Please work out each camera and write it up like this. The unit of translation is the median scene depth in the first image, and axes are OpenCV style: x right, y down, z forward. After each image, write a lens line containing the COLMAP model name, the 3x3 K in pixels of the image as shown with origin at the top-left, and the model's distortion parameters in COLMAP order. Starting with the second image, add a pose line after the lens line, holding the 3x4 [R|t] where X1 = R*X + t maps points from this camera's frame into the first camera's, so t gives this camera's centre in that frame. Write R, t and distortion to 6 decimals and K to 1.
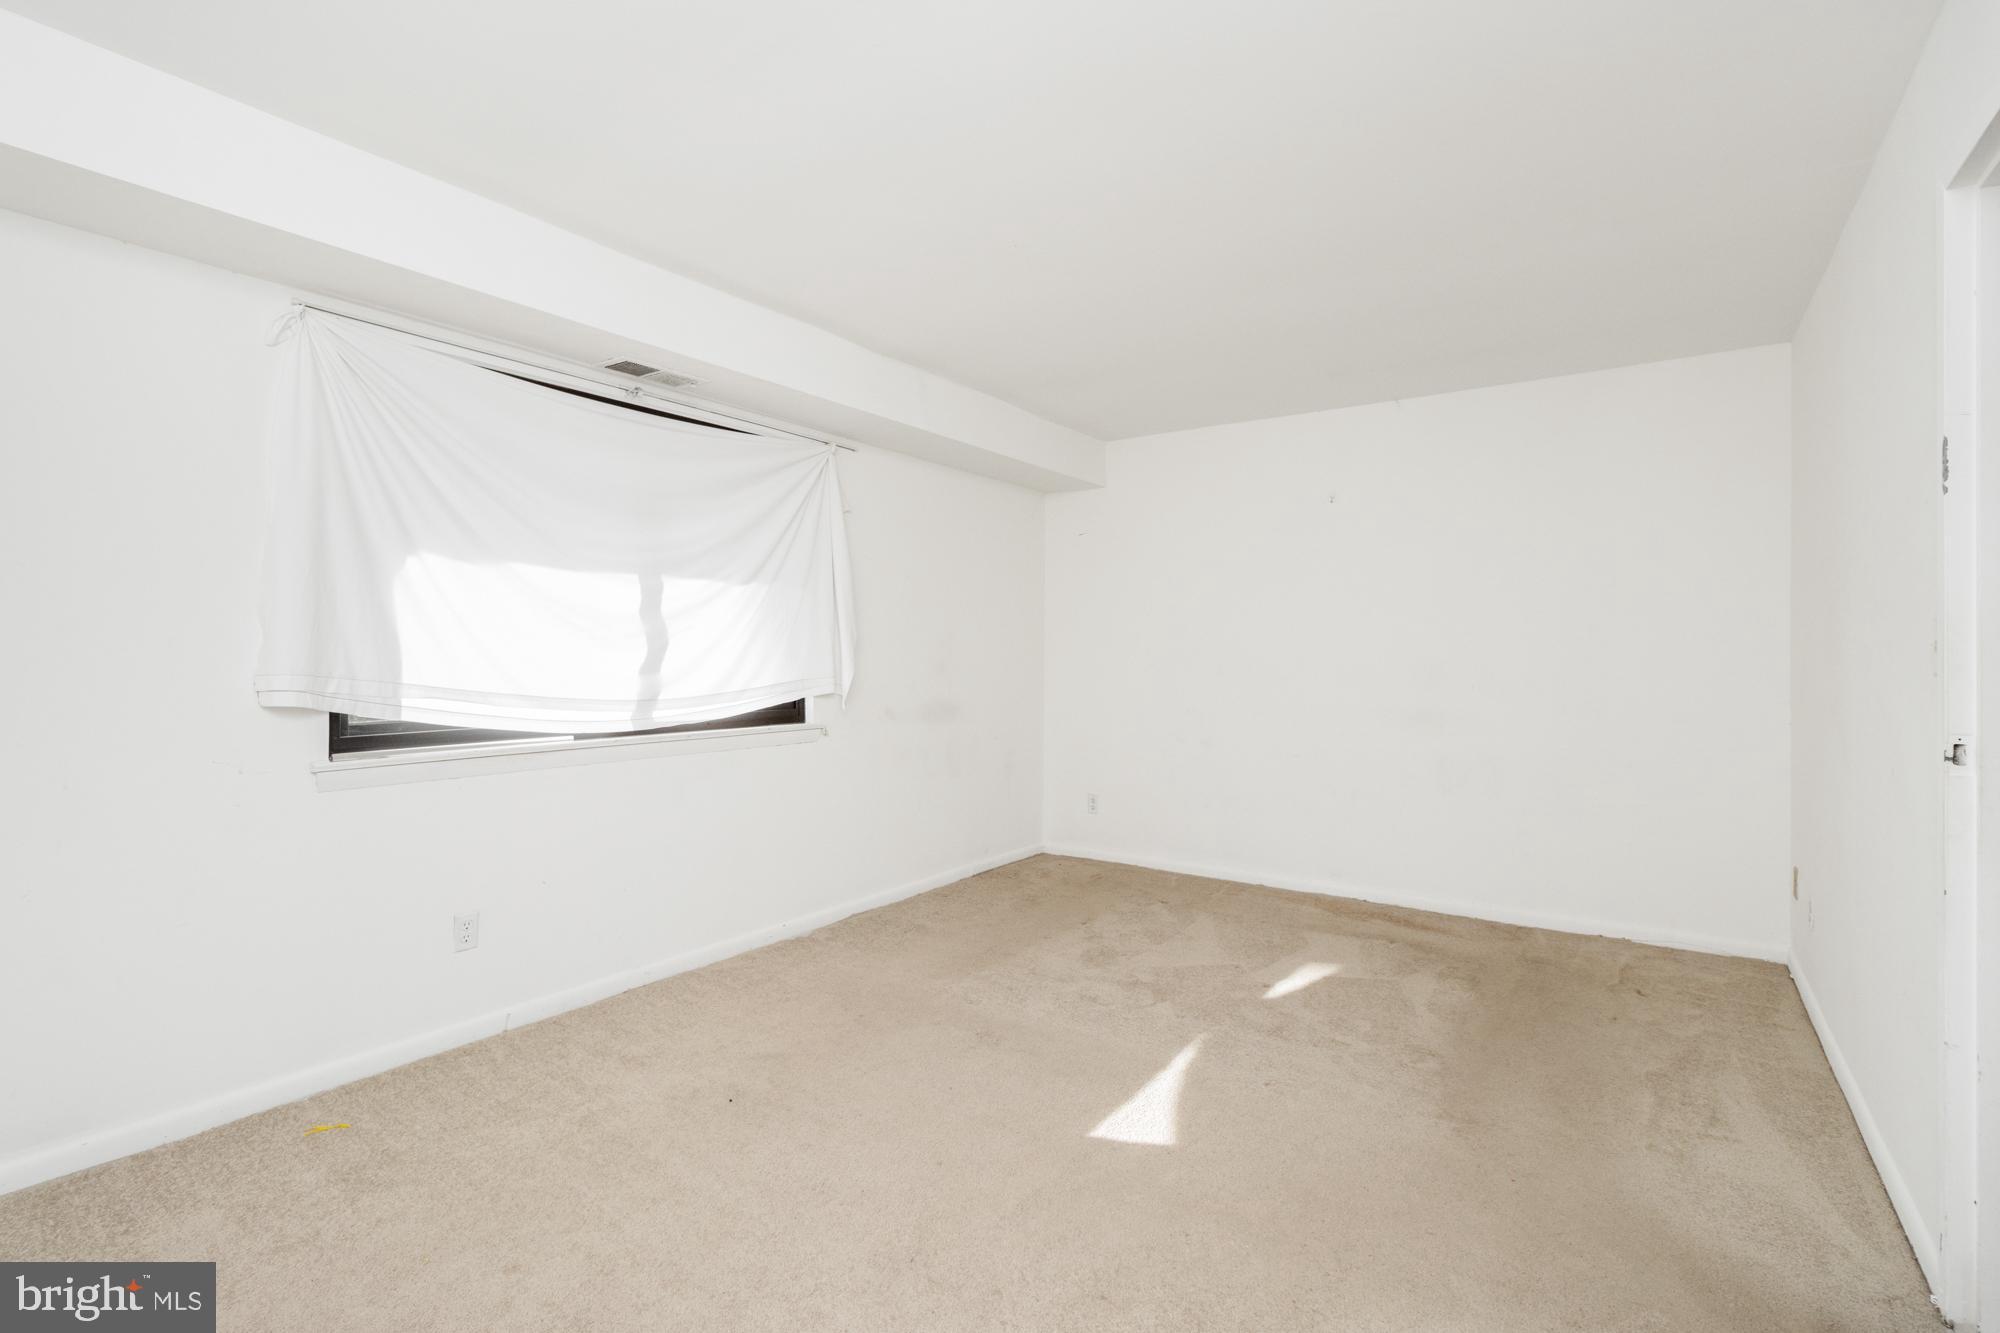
lens RADIAL K [[923.2, 0, 996.5], [0, 923.2, 641.8], [0, 0, 1]] dist [-0.000819, 0.000961]
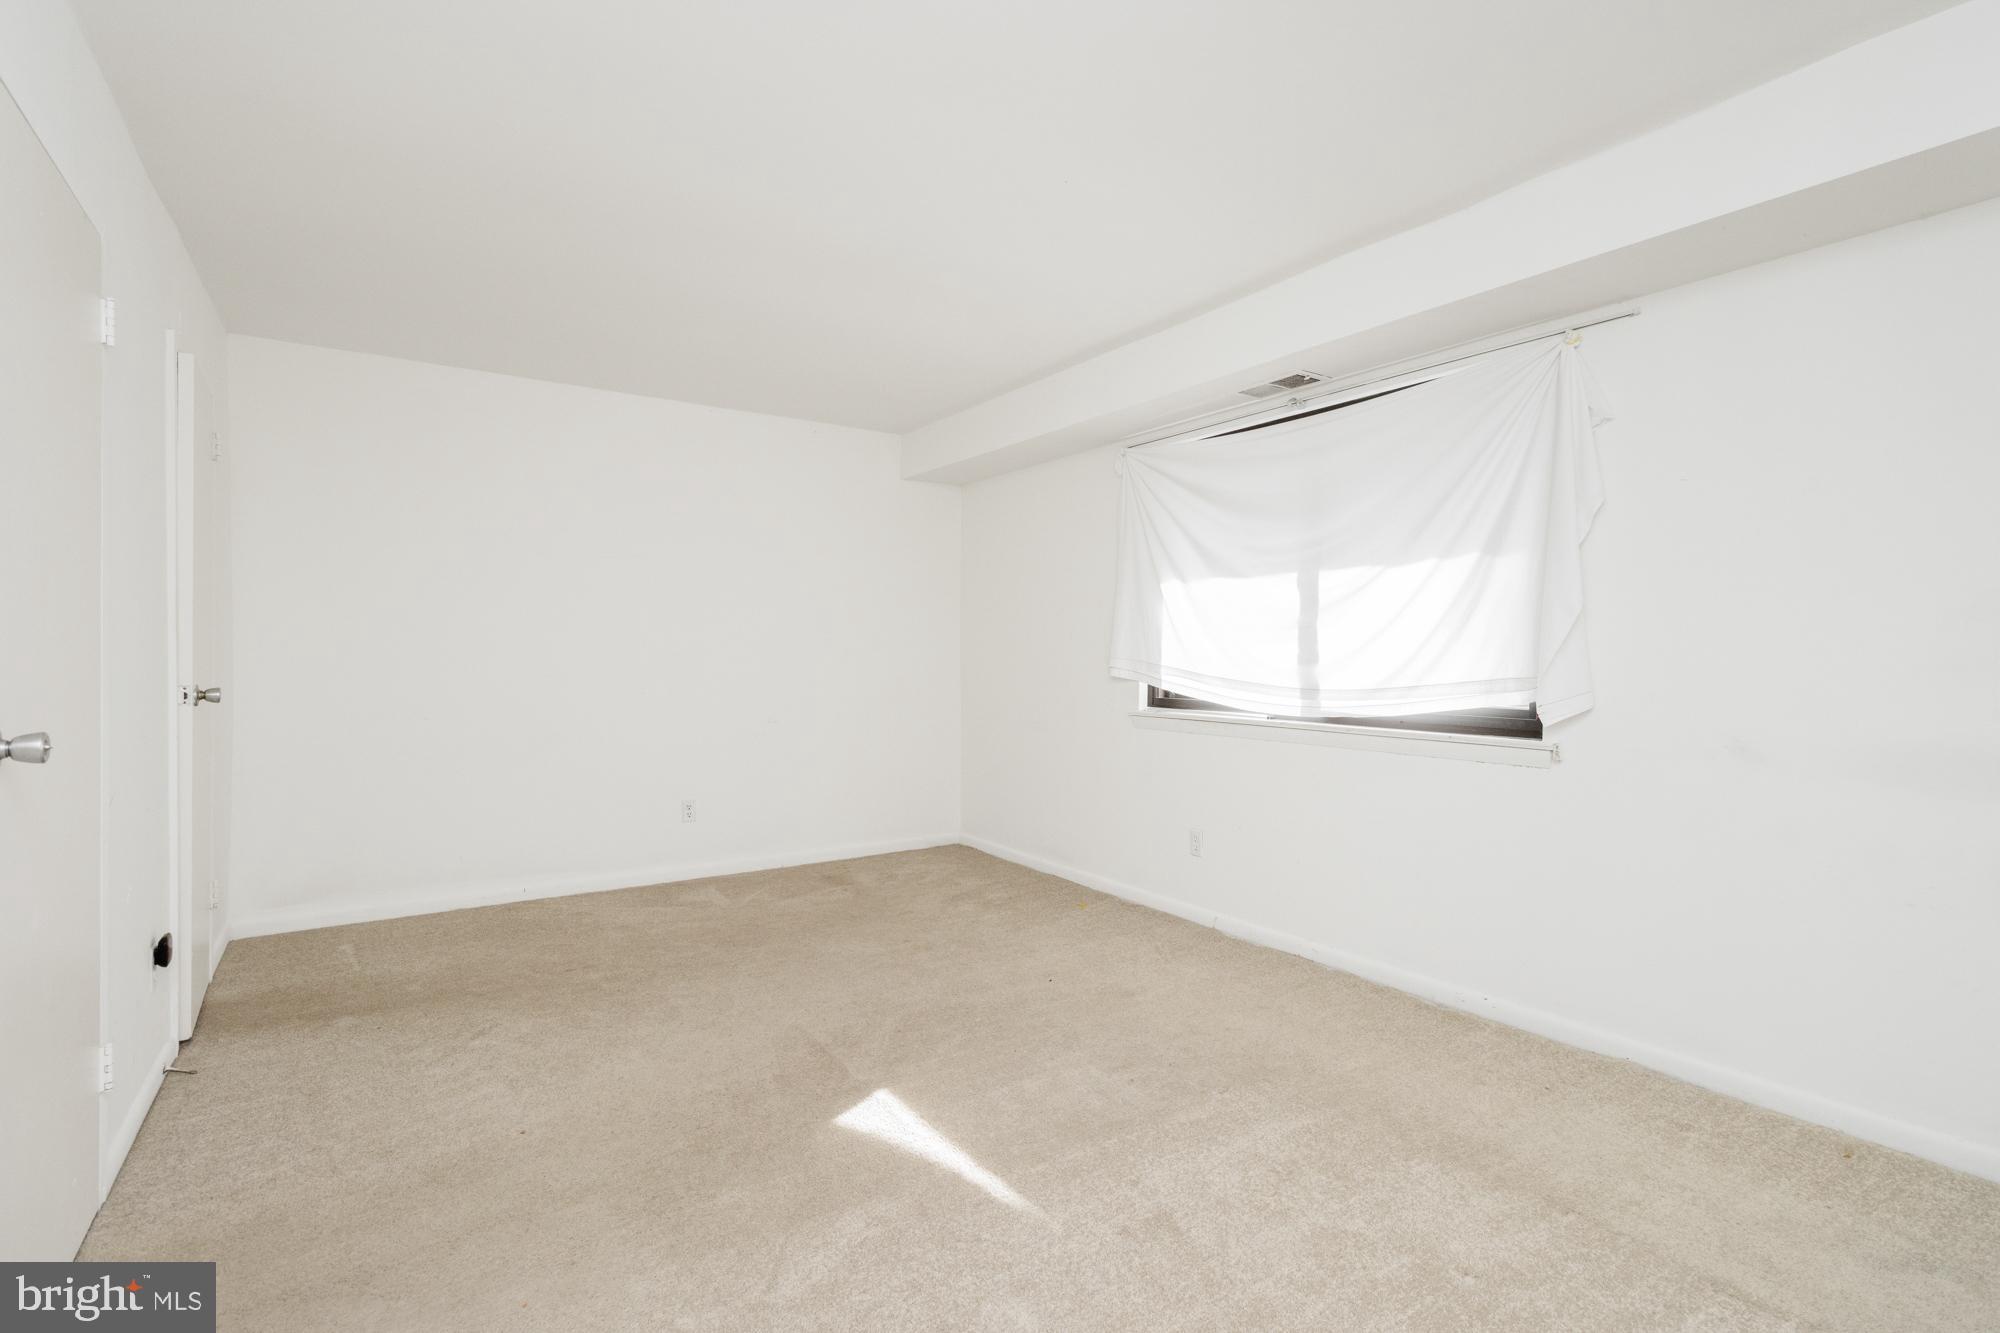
lens RADIAL K [[926.8, 0, 1000.0], [0, 926.8, 666.5], [0, 0, 1]] dist [-0.001765, 0.000804]
pose [[-0.347048, 0.010873, -0.937784, 0.735203], [0.006873, 0.999935, 0.009050, 0.025241], [0.937822, -0.003304, -0.347100, 1.039644]]
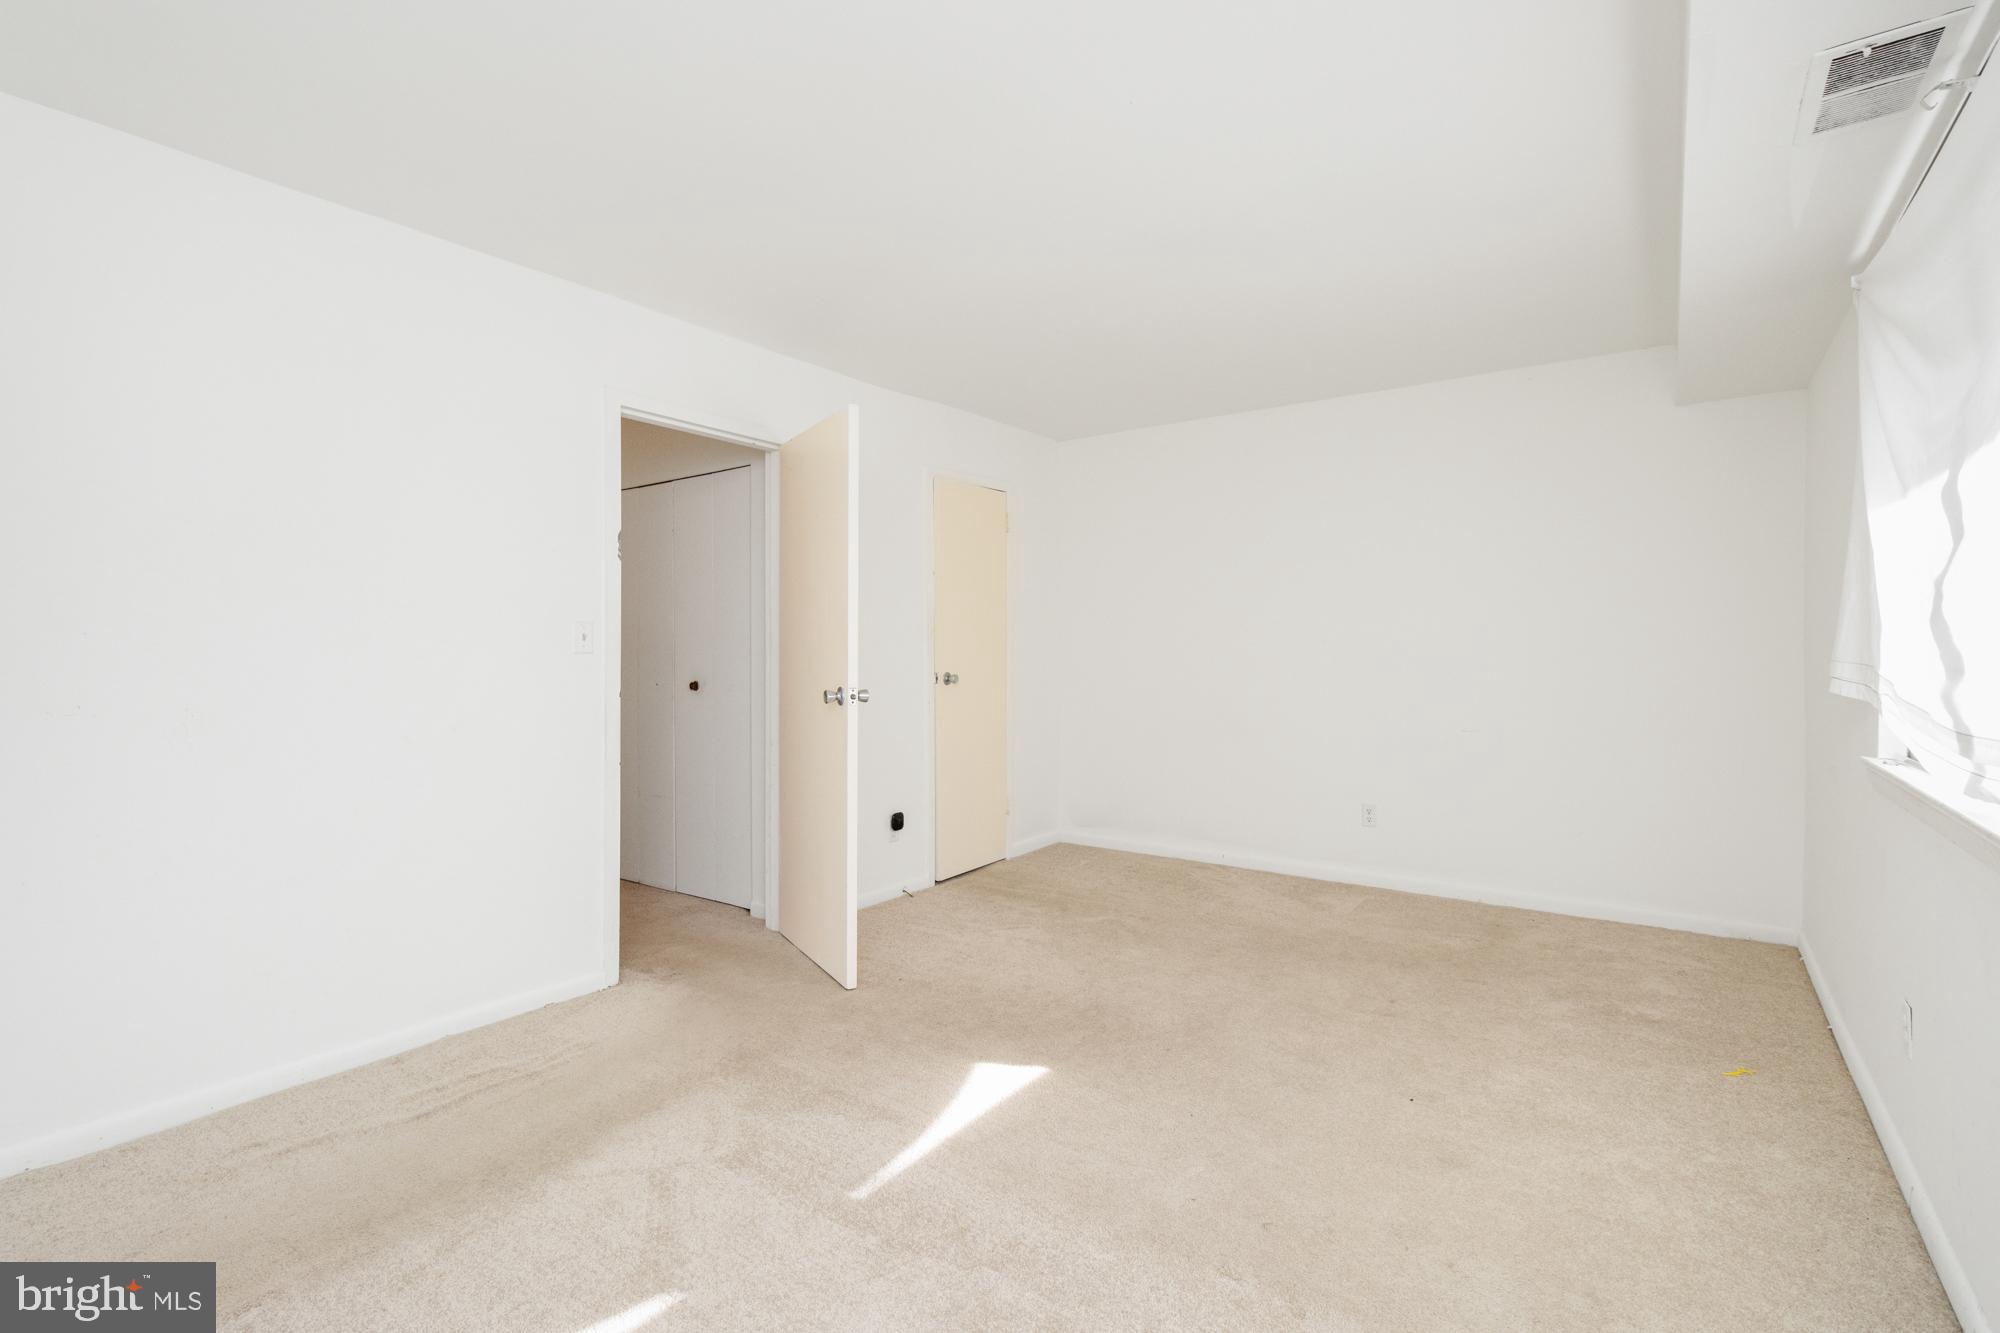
lens RADIAL K [[926.8, 0, 1000.0], [0, 926.8, 666.5], [0, 0, 1]] dist [-0.001765, 0.000804]
pose [[-0.999824, 0.001030, 0.018720, 0.067747], [0.001166, 0.999973, 0.007288, 0.025409], [-0.018712, 0.007308, -0.999798, 1.493763]]
